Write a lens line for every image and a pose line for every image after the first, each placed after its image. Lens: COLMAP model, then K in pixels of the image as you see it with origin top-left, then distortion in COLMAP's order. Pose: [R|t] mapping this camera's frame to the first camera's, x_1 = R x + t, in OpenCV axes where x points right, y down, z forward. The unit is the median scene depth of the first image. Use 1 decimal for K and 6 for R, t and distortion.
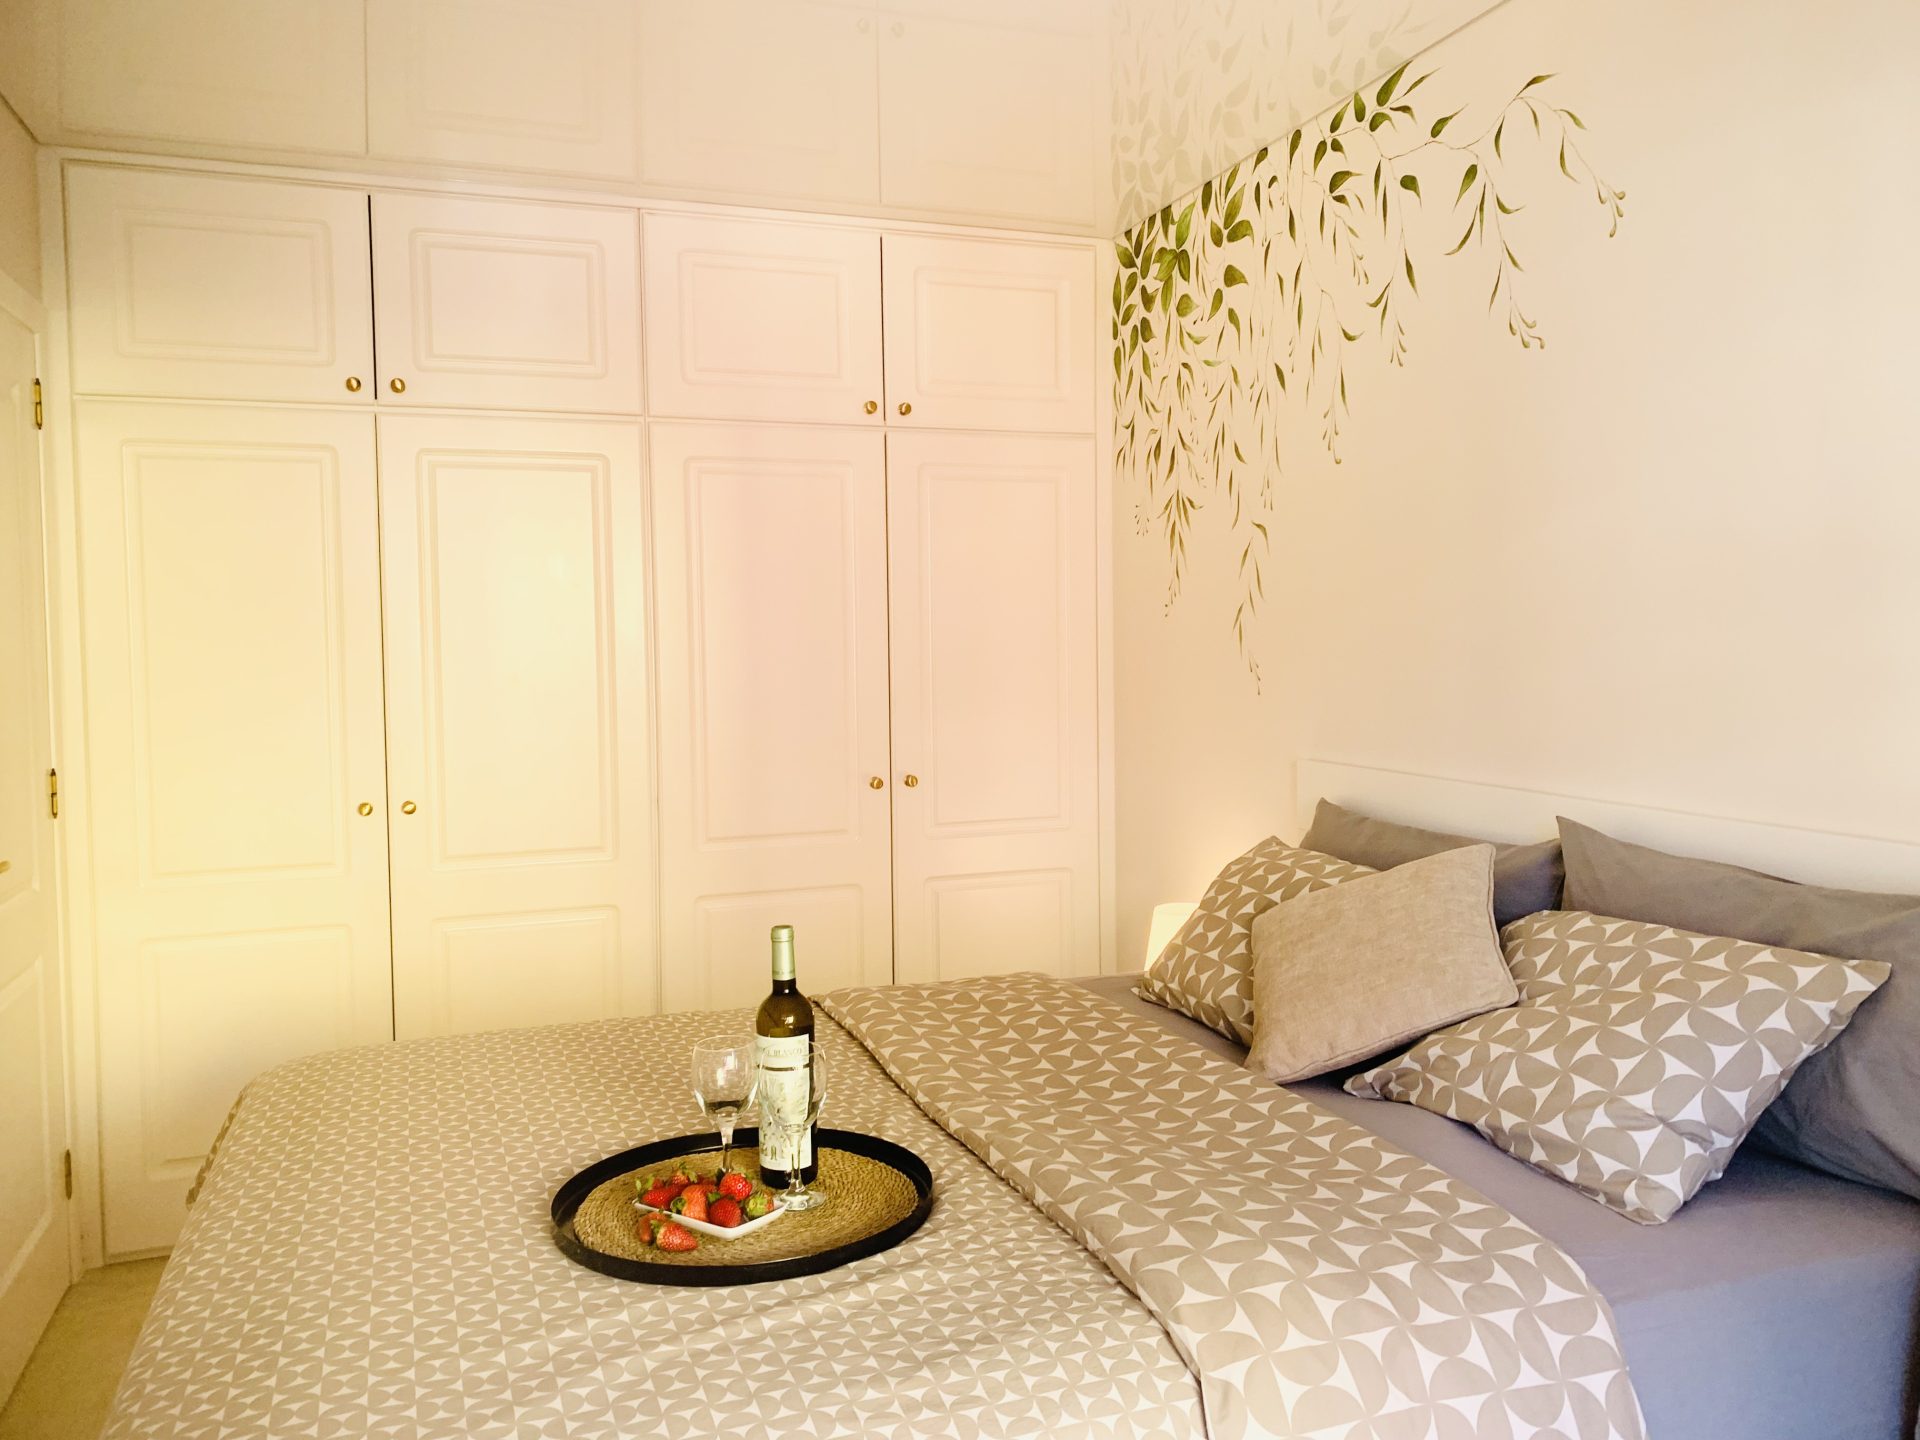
lens RADIAL K [[1469.0, 0, 960.0], [0, 1469.0, 720.0], [0, 0, 1]] dist [0.043382, -0.056048]
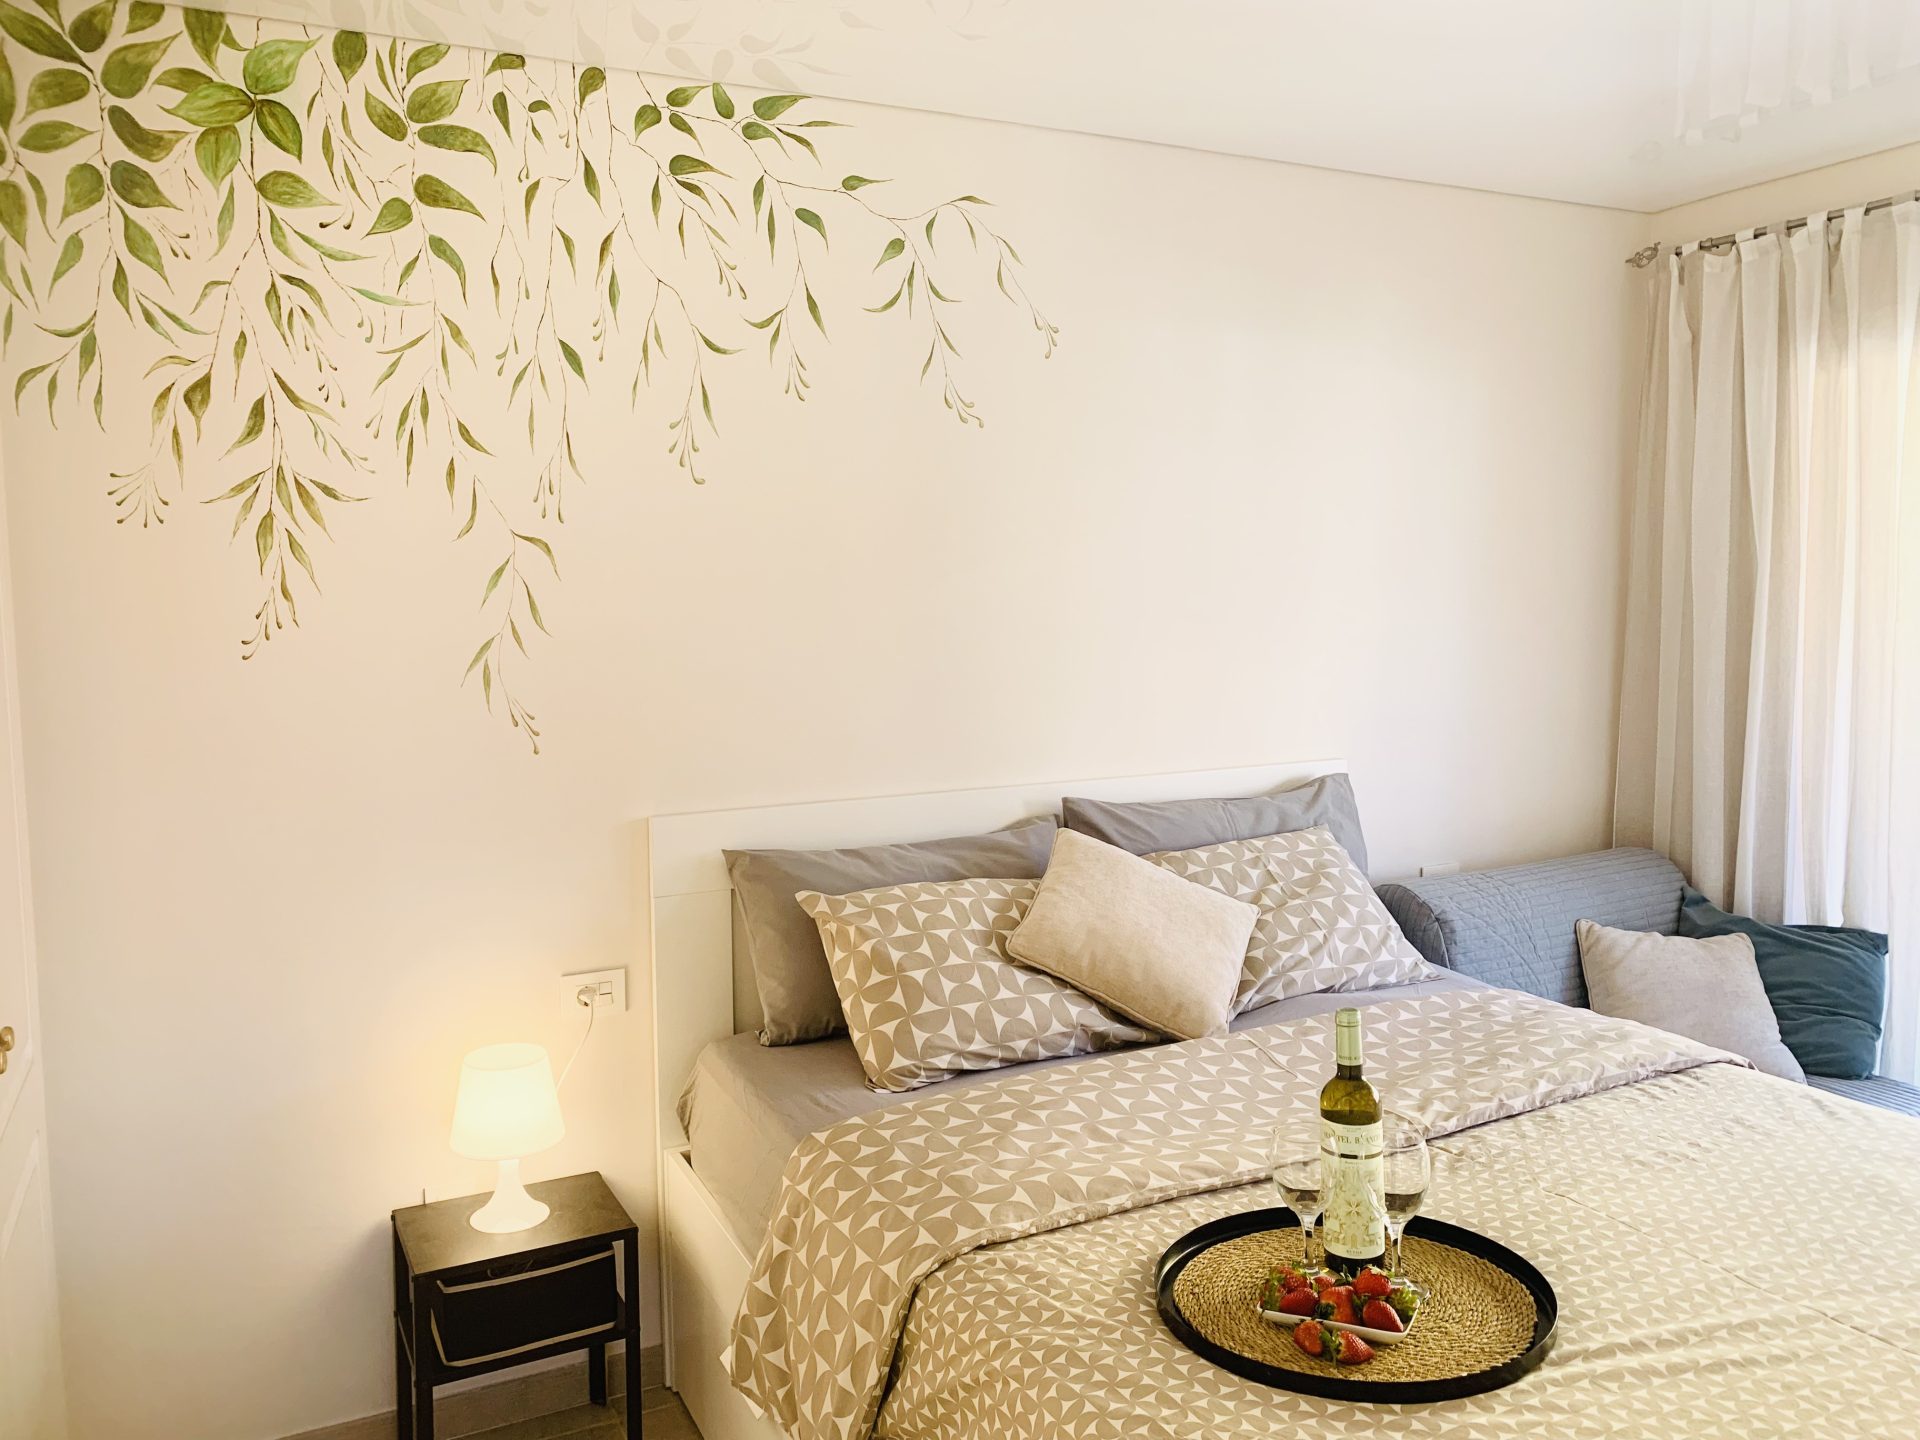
lens RADIAL K [[1435.6, 0, 960.0], [0, 1435.6, 720.0], [0, 0, 1]] dist [0.066974, -0.046656]
pose [[-0.088234, -0.085002, 0.992466, -0.583801], [0.073903, 0.993048, 0.091622, -0.086665], [-0.993355, 0.081430, -0.081338, 0.821517]]
